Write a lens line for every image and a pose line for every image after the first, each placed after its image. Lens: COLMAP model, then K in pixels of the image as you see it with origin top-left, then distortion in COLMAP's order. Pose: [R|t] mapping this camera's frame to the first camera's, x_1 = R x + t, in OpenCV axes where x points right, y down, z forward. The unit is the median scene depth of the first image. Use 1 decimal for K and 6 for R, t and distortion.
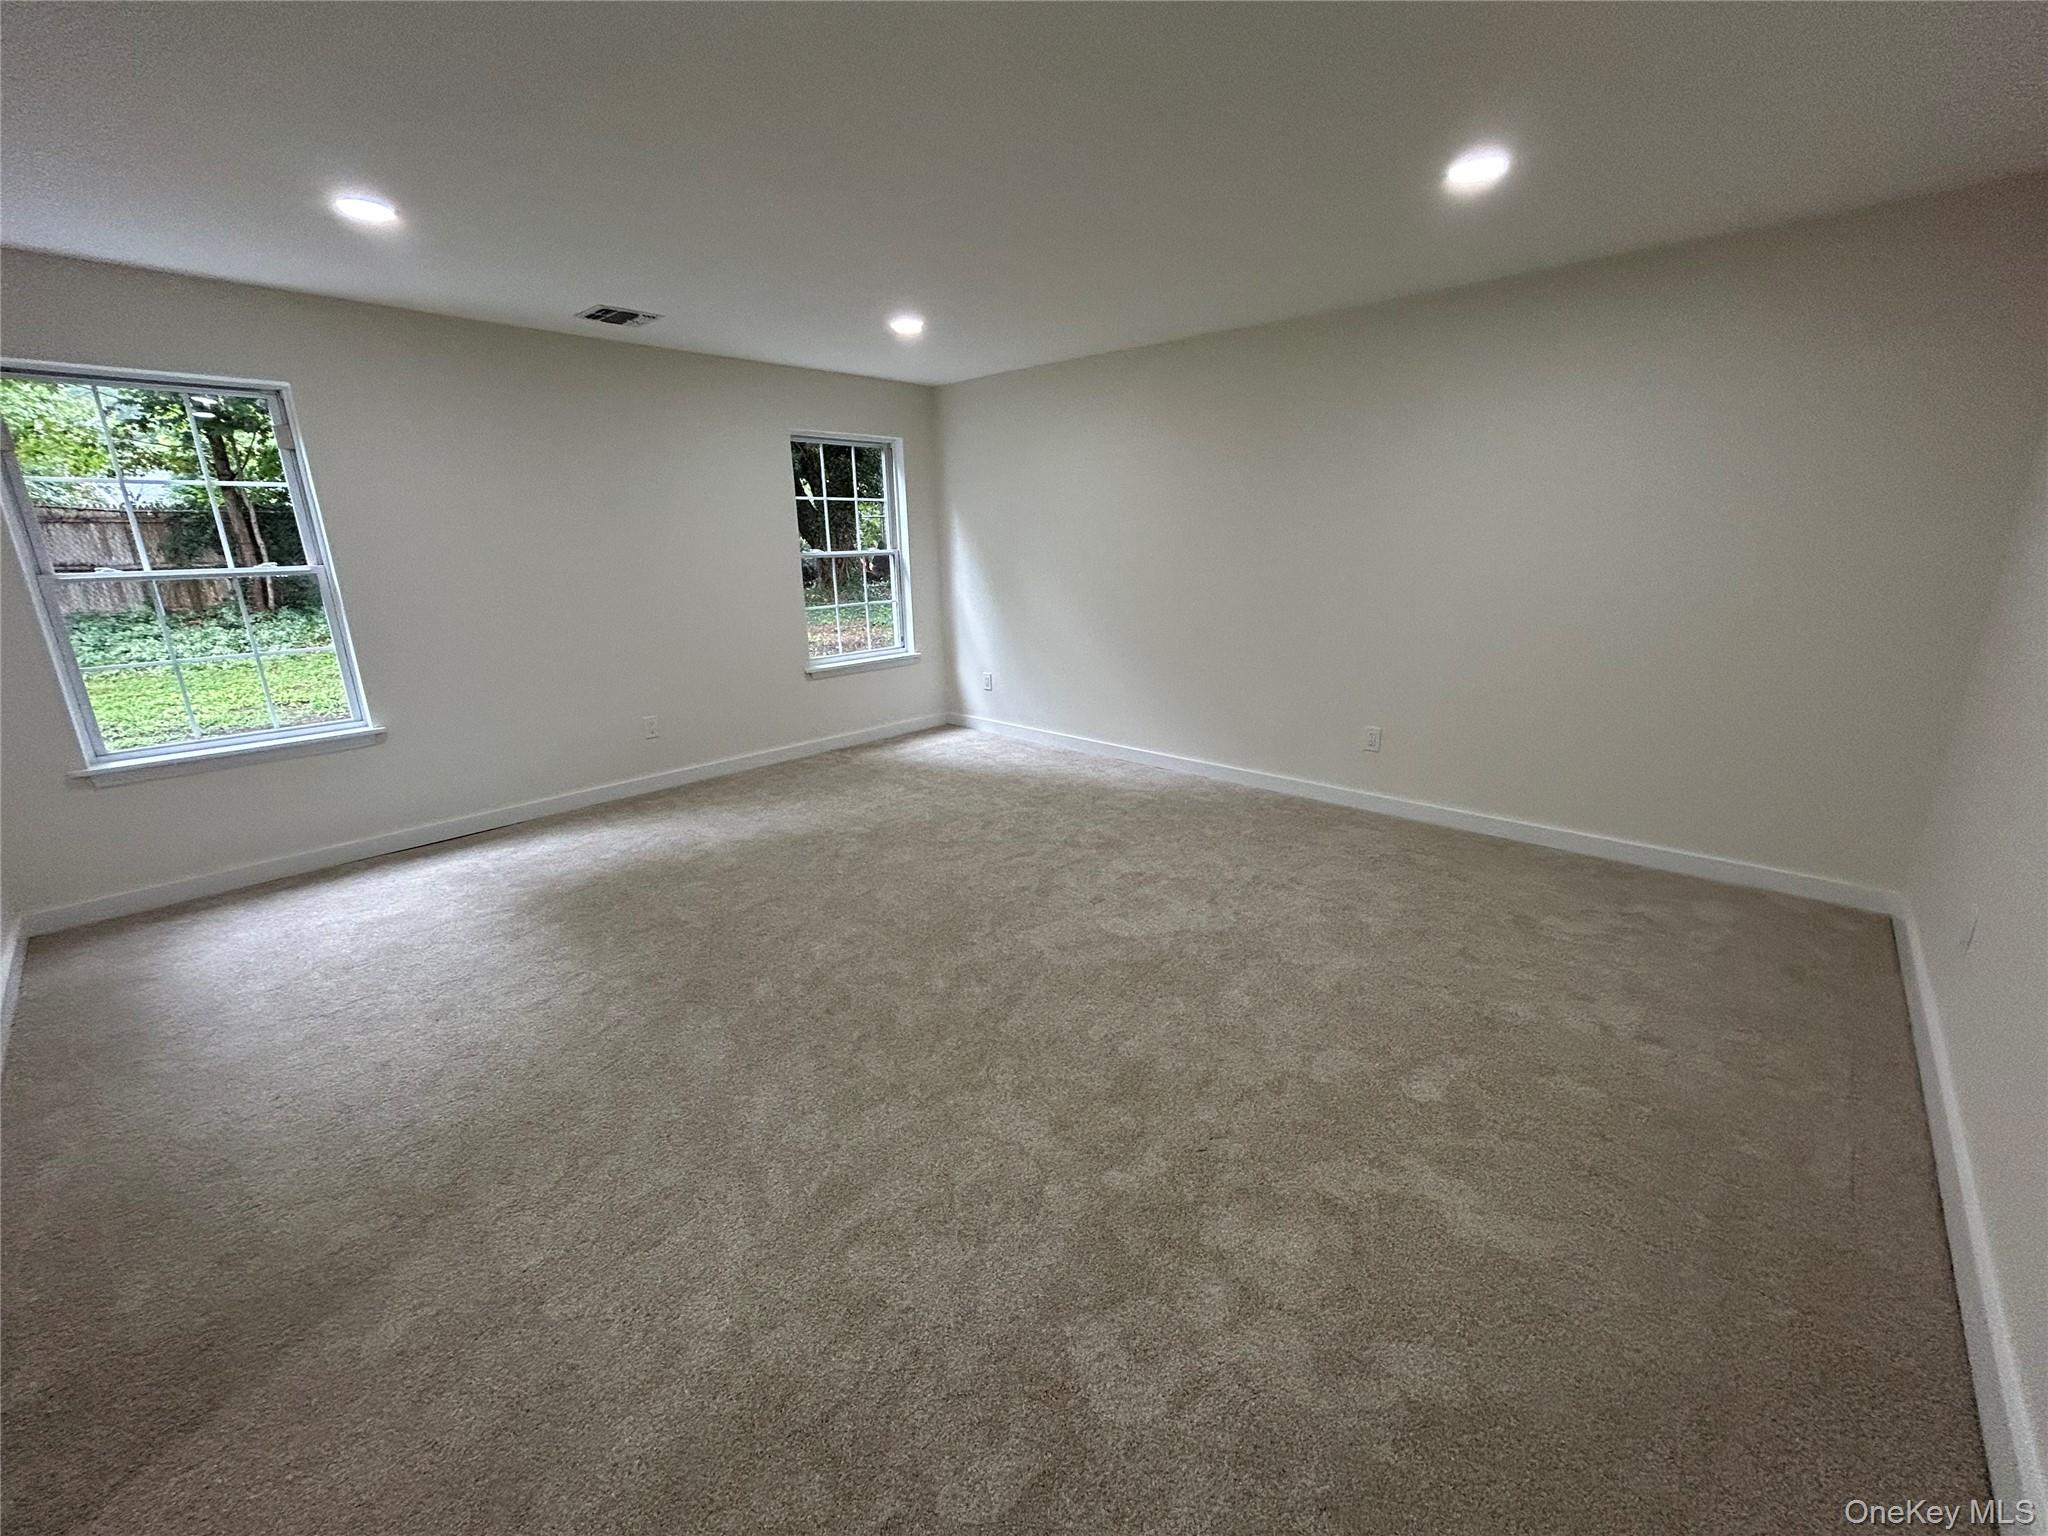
lens RADIAL K [[824.7, 0, 1041.9], [0, 824.7, 779.9], [0, 0, 1]] dist [-0.001401, 0.000065]
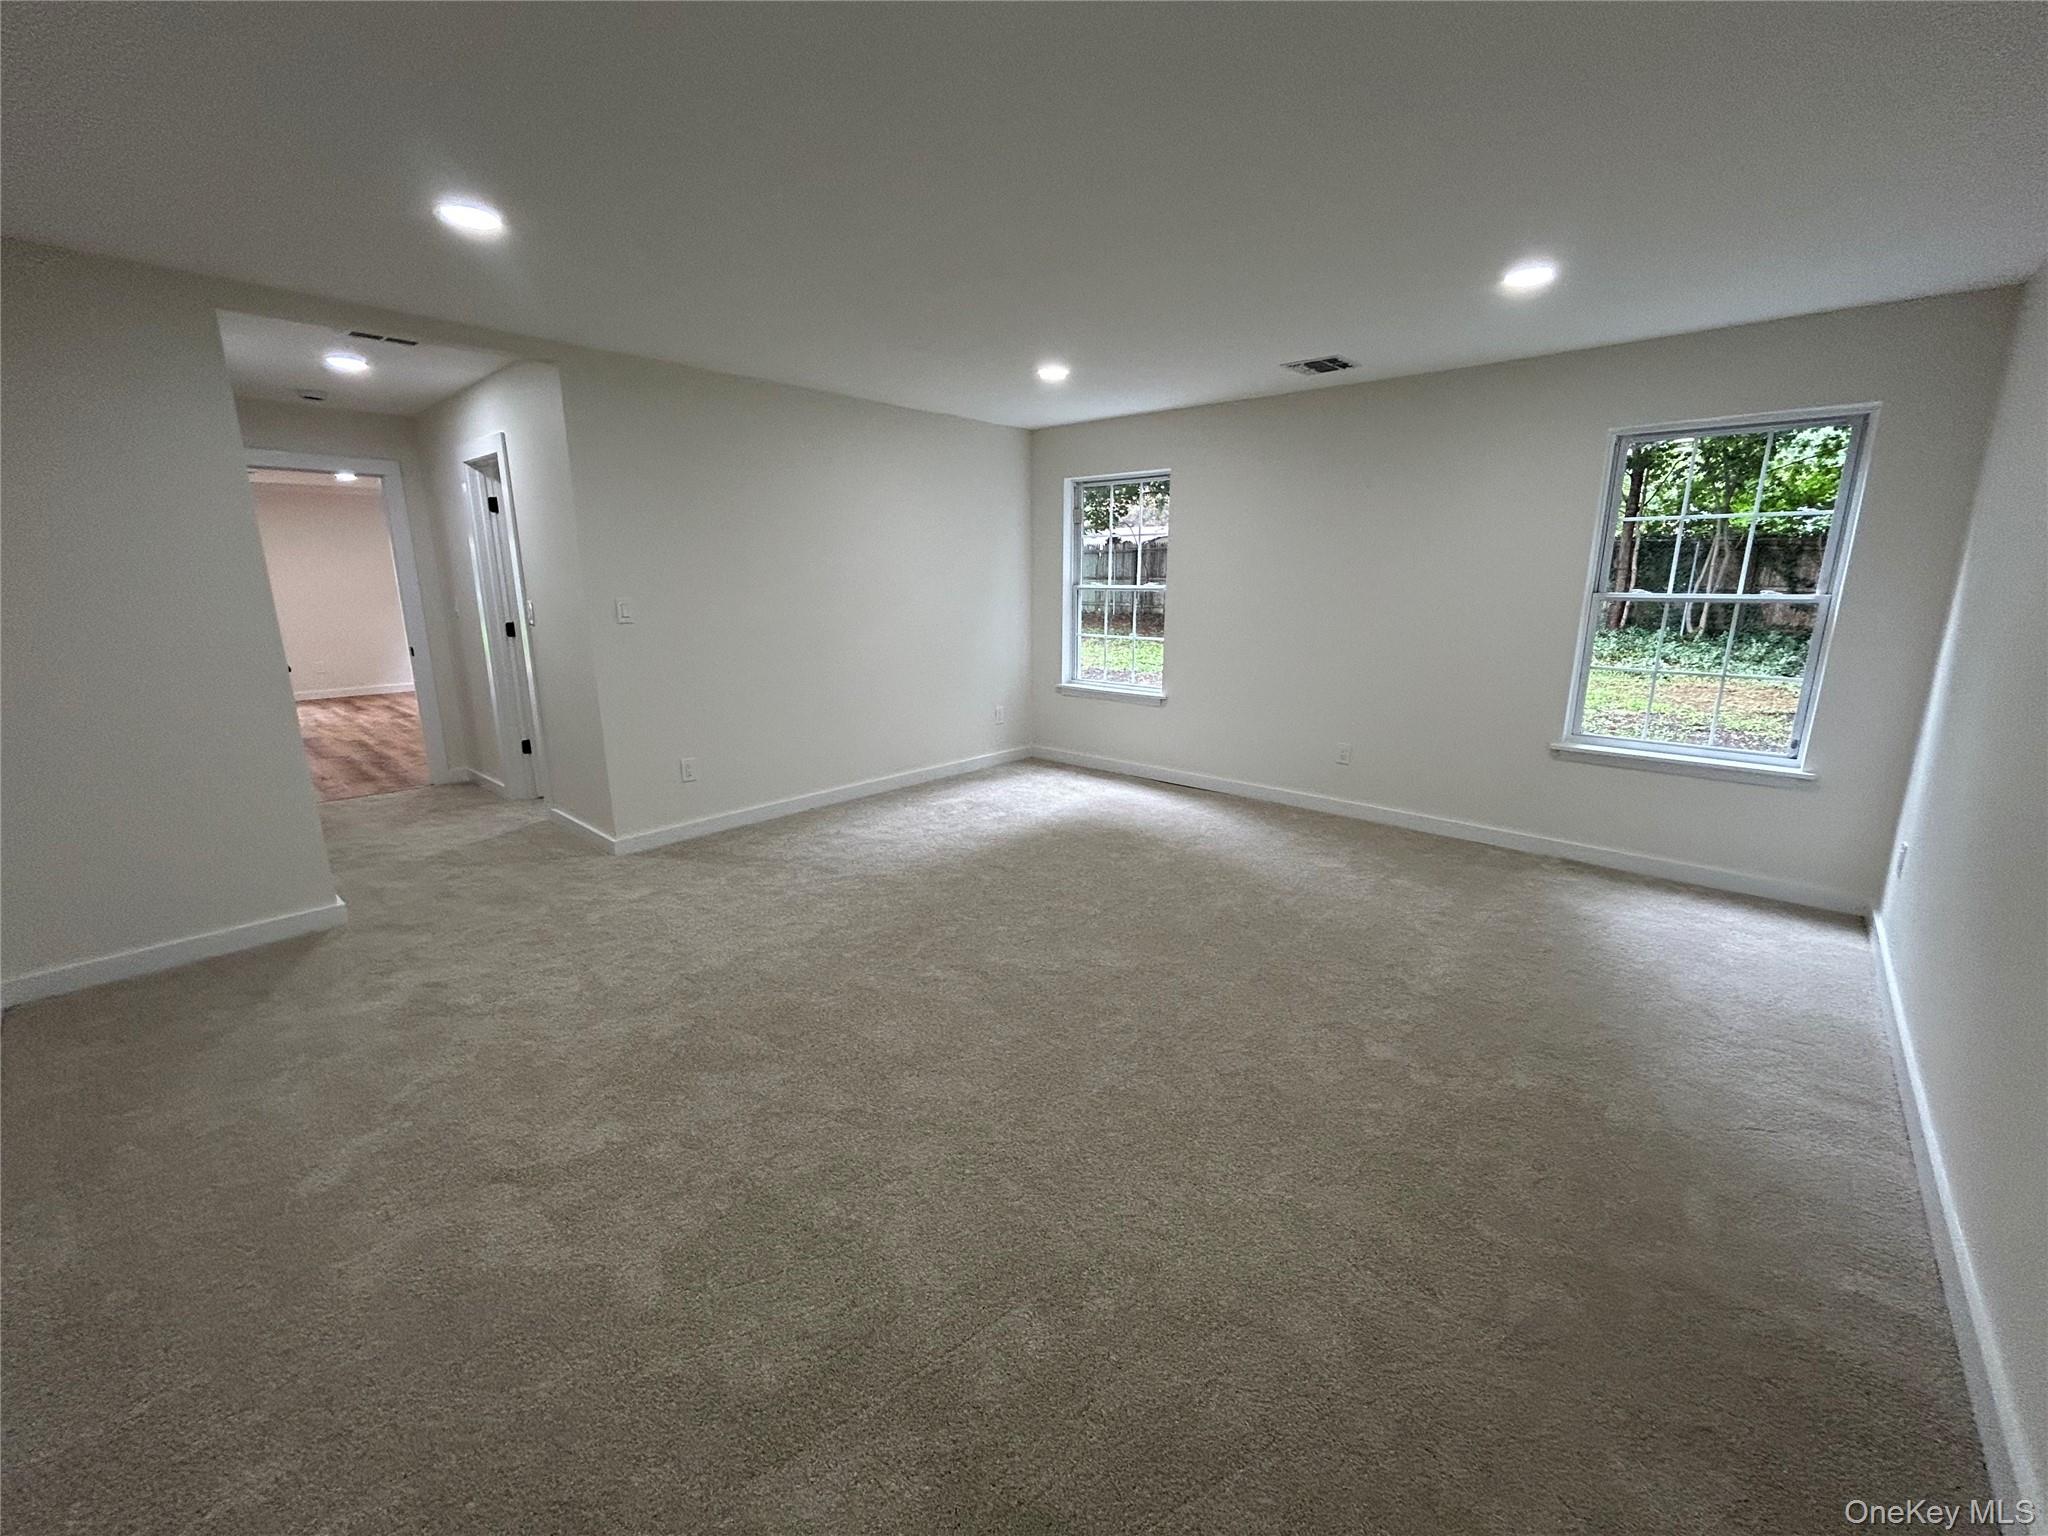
lens RADIAL K [[824.7, 0, 1019.9], [0, 824.7, 752.8], [0, 0, 1]] dist [-0.001401, 0.000065]
pose [[0.022213, 0.232026, -0.972456, 0.450244], [-0.291119, 0.932045, 0.215734, -0.148132], [0.956429, 0.278308, 0.088251, 0.469661]]
